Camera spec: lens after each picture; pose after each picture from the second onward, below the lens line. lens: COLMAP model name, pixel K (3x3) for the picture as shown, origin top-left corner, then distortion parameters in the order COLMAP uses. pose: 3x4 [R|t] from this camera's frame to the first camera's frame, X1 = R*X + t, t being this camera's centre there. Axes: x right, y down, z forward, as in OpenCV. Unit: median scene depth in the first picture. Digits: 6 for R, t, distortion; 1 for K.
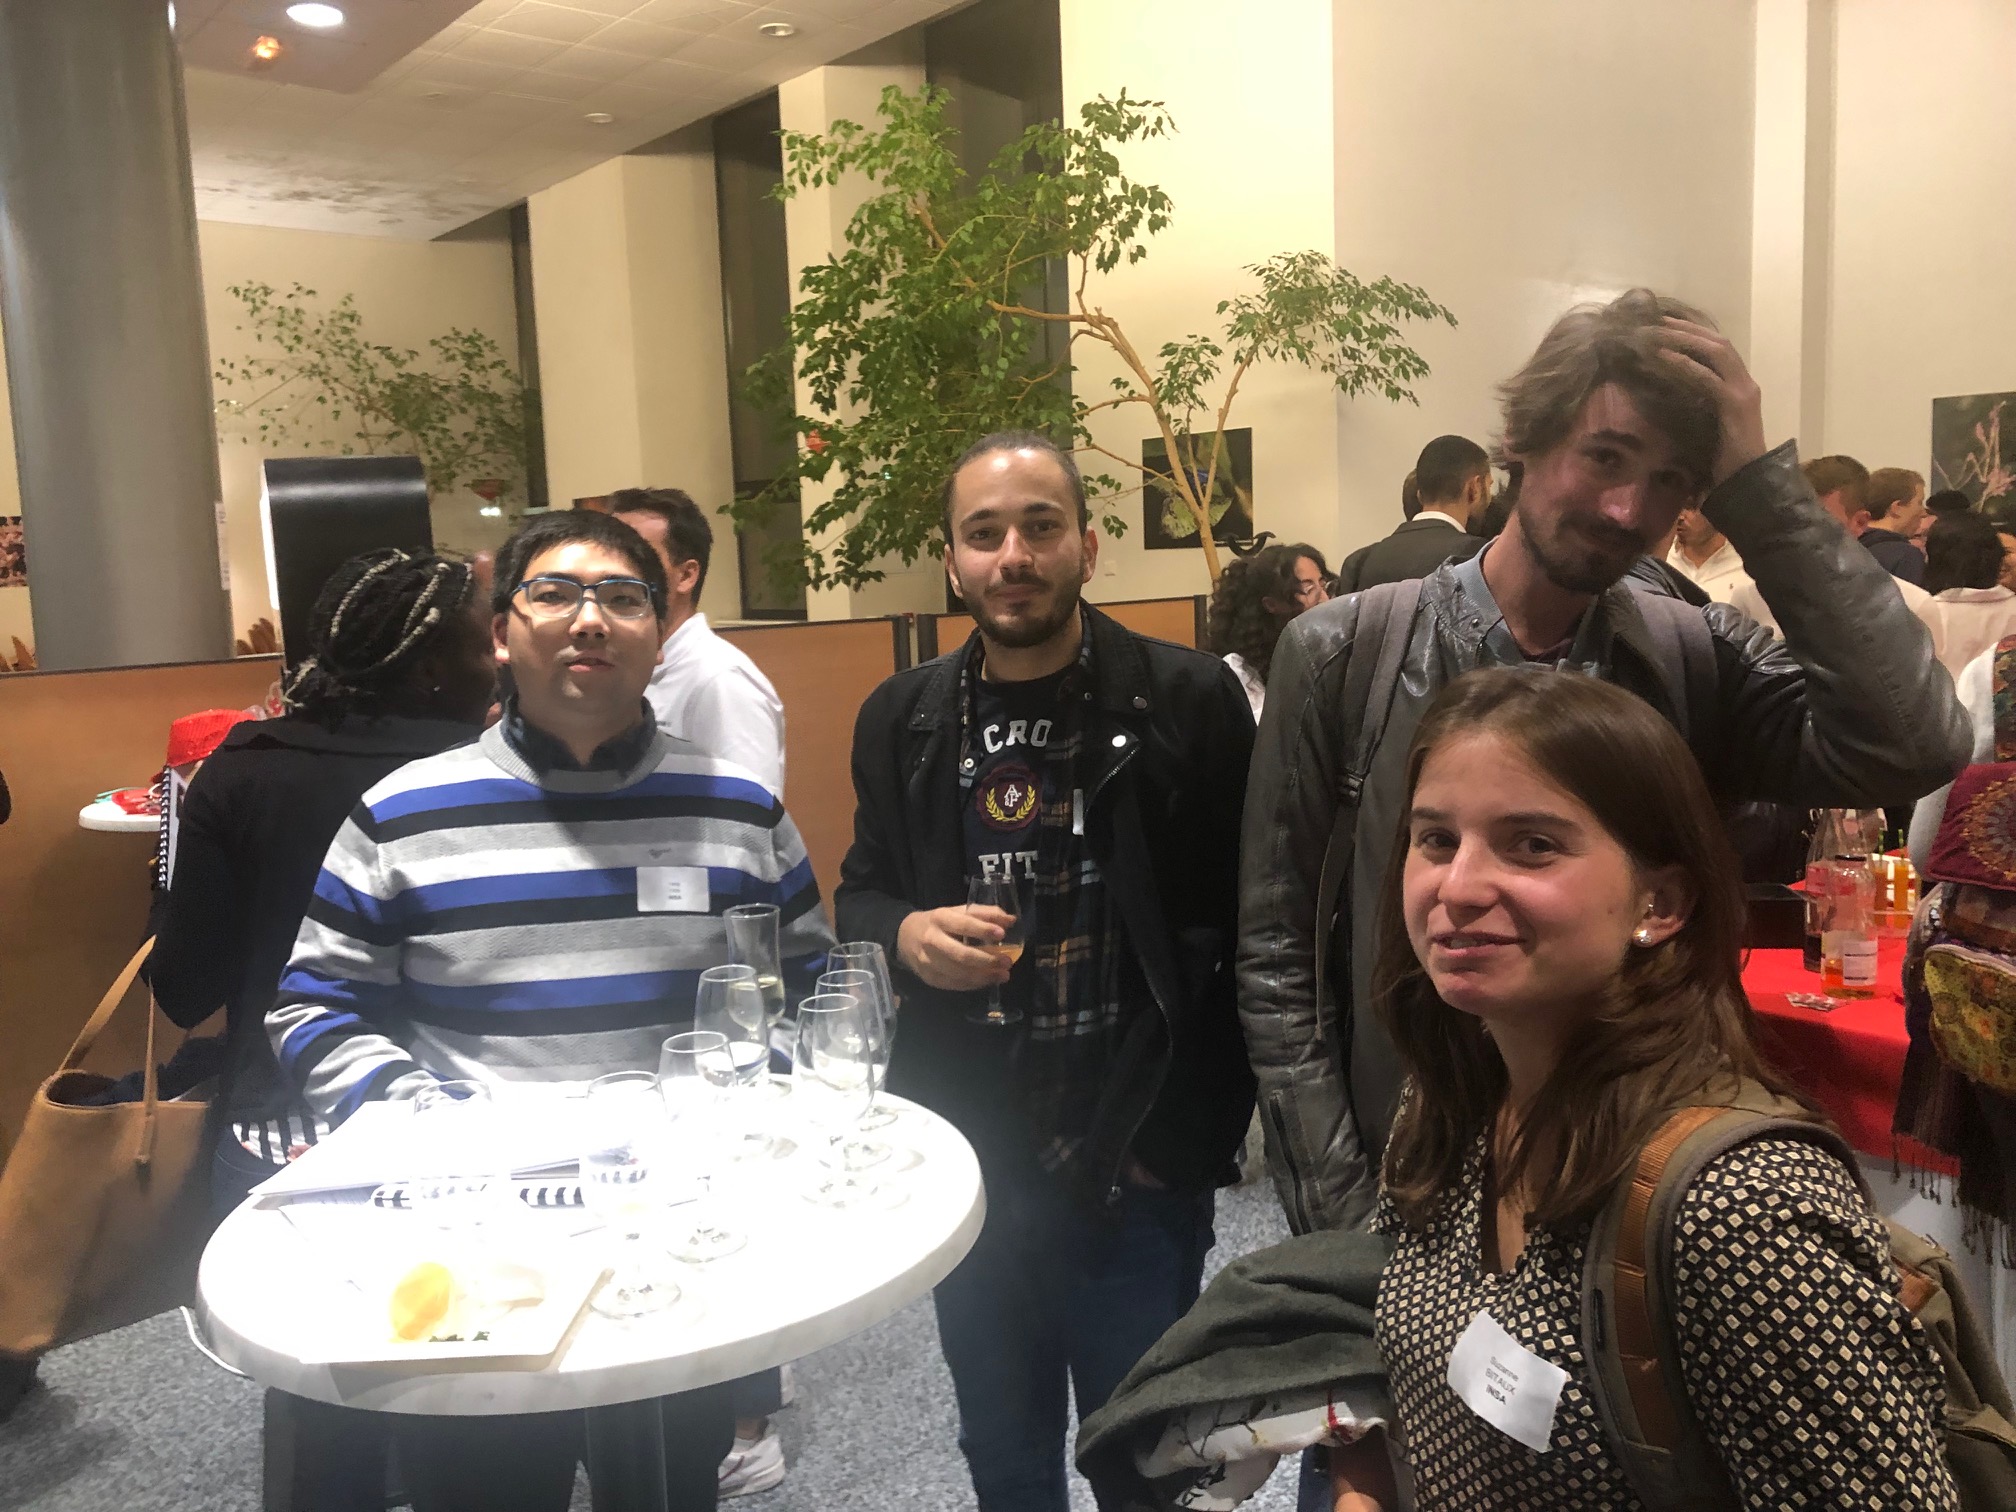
lens RADIAL K [[1642.7, 0, 1002.8], [0, 1642.7, 758.1], [0, 0, 1]] dist [0.024738, -0.027069]
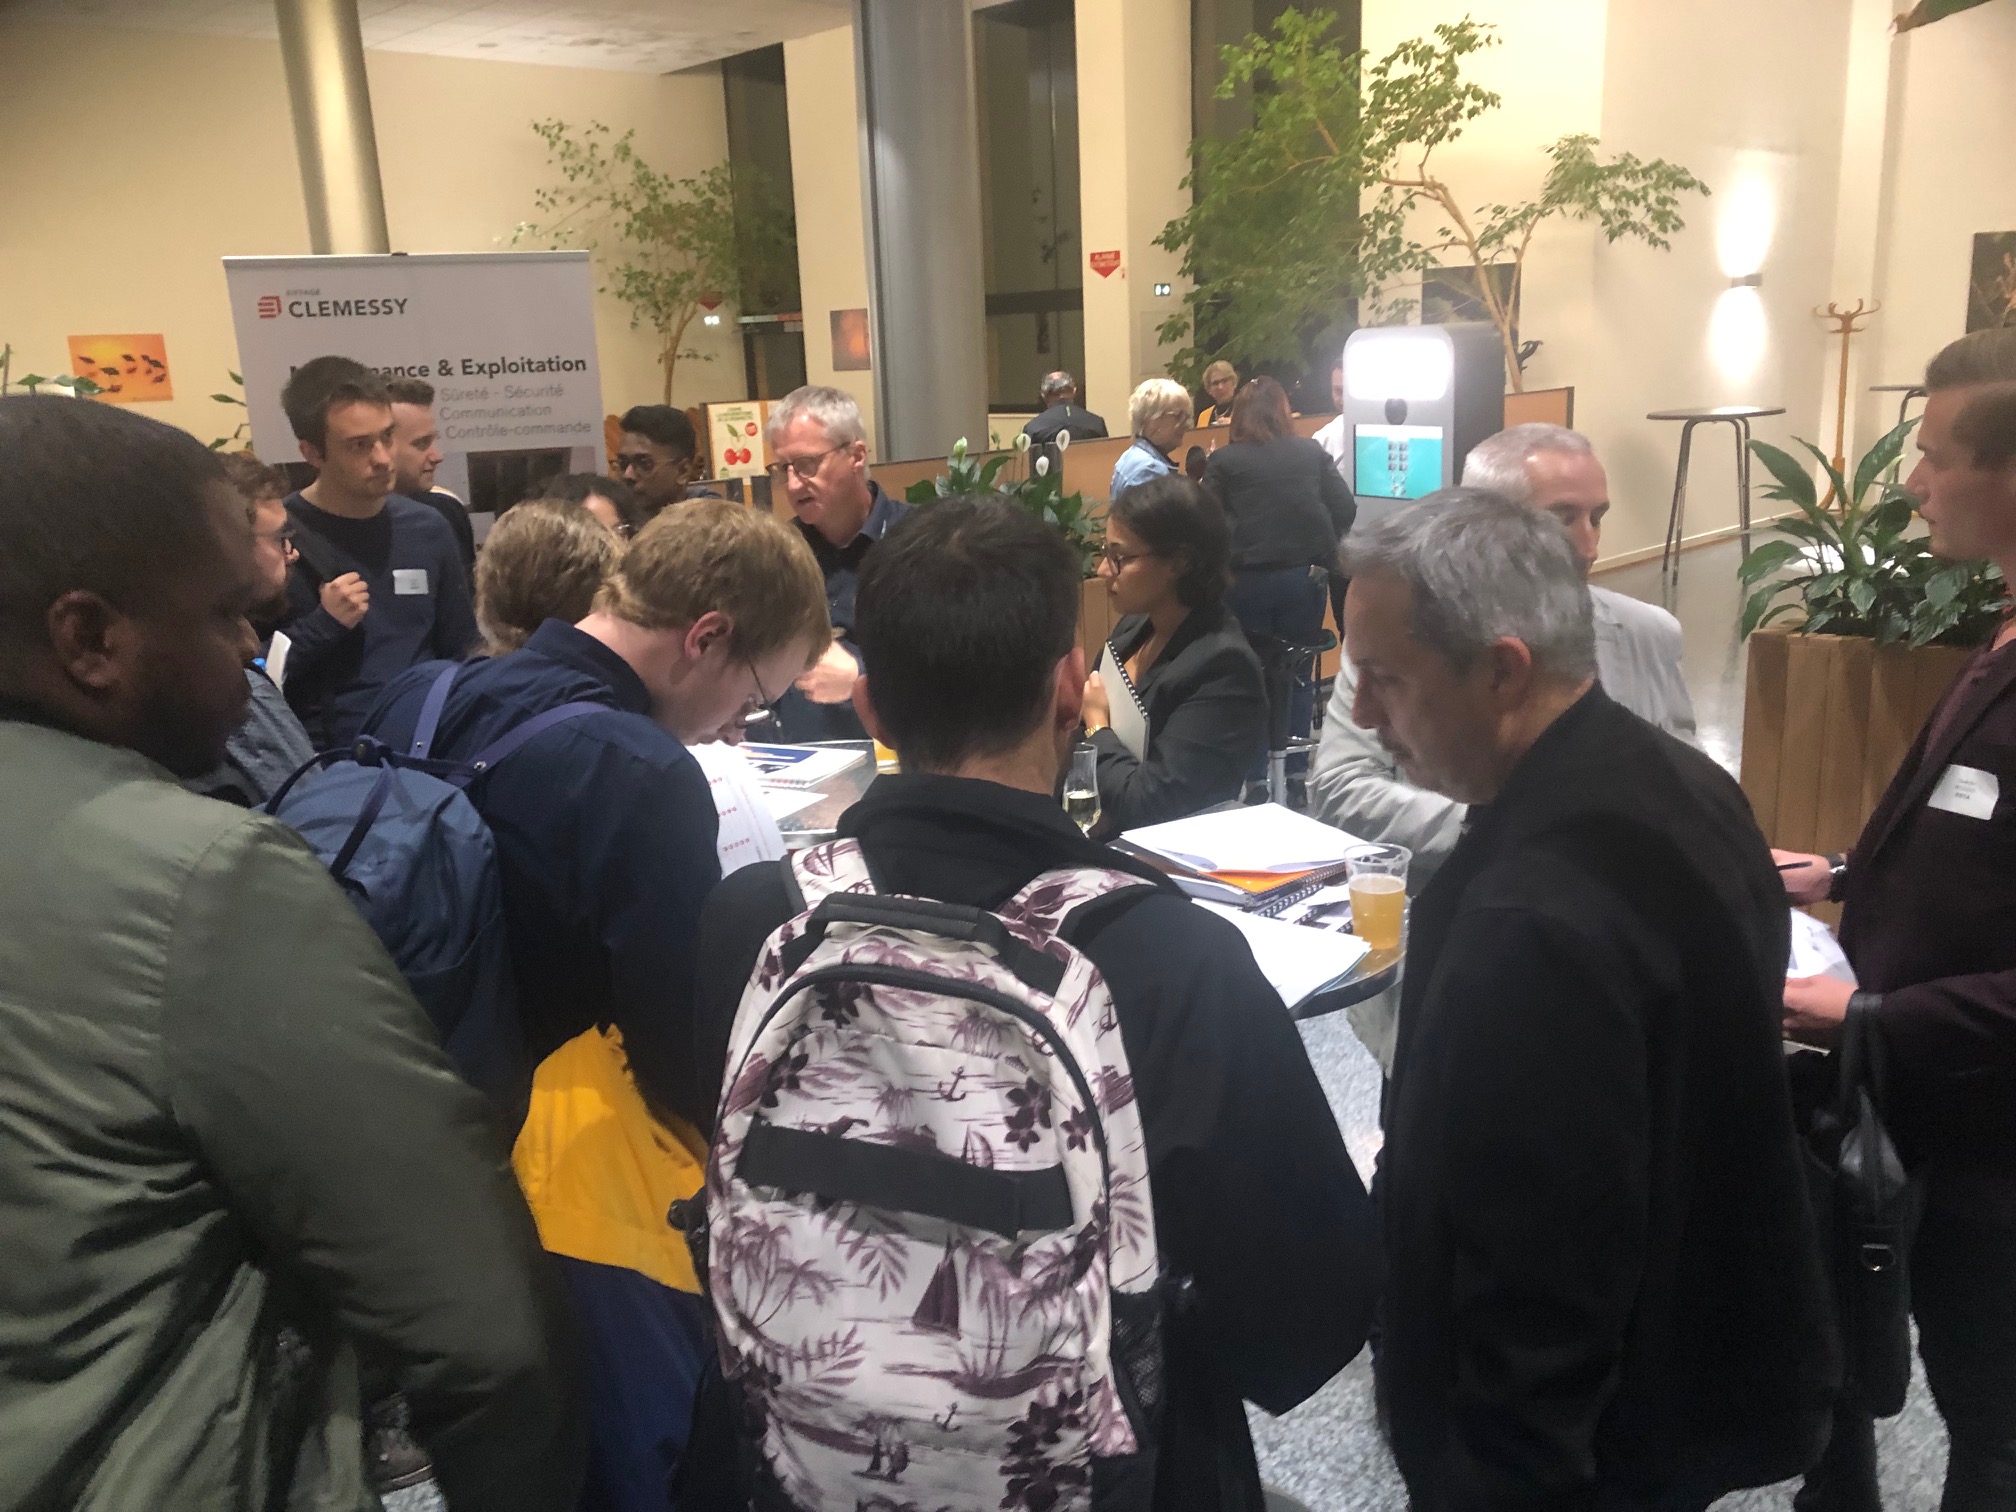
lens RADIAL K [[1642.7, 0, 1013.4], [0, 1642.7, 757.7], [0, 0, 1]] dist [0.024738, -0.027069]
pose [[0.996722, -0.025519, 0.076767, -0.407821], [0.016062, 0.992477, 0.121370, 0.036736], [-0.079287, -0.119739, 0.989634, -0.395608]]
